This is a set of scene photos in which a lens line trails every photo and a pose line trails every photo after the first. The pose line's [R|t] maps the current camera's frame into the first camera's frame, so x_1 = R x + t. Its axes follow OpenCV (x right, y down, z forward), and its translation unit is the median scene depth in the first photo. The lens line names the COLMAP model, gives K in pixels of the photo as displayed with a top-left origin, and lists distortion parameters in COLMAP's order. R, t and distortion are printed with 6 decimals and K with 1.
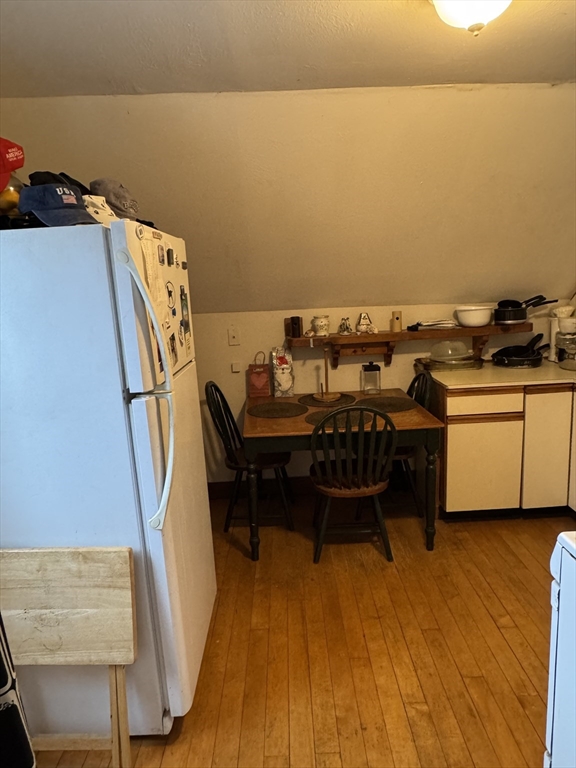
lens RADIAL K [[517.2, 0, 287.6], [0, 517.2, 383.8], [0, 0, 1]] dist [0.003688, 0.002046]
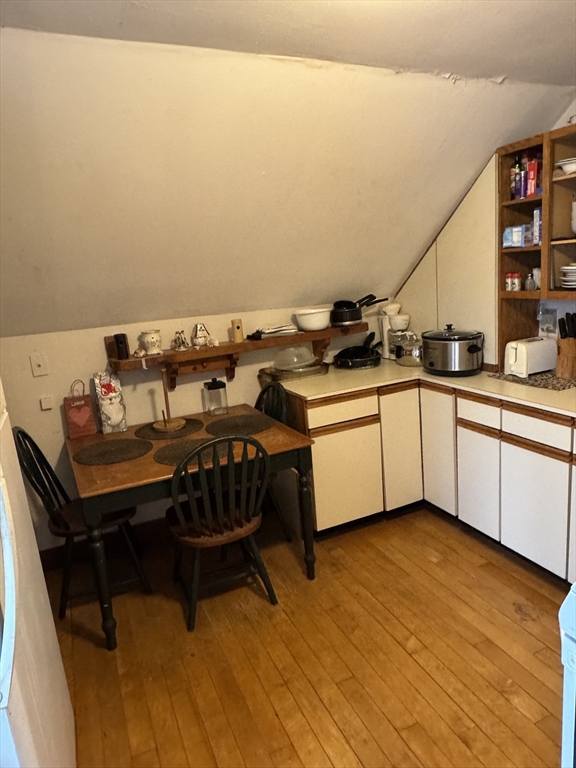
lens RADIAL K [[517.2, 0, 284.2], [0, 517.2, 384.5], [0, 0, 1]] dist [0.003688, 0.002046]
pose [[0.920974, -0.111707, 0.373268, -0.073138], [0.115132, 0.993263, 0.013181, -0.036986], [-0.372225, 0.030835, 0.927630, 0.170400]]
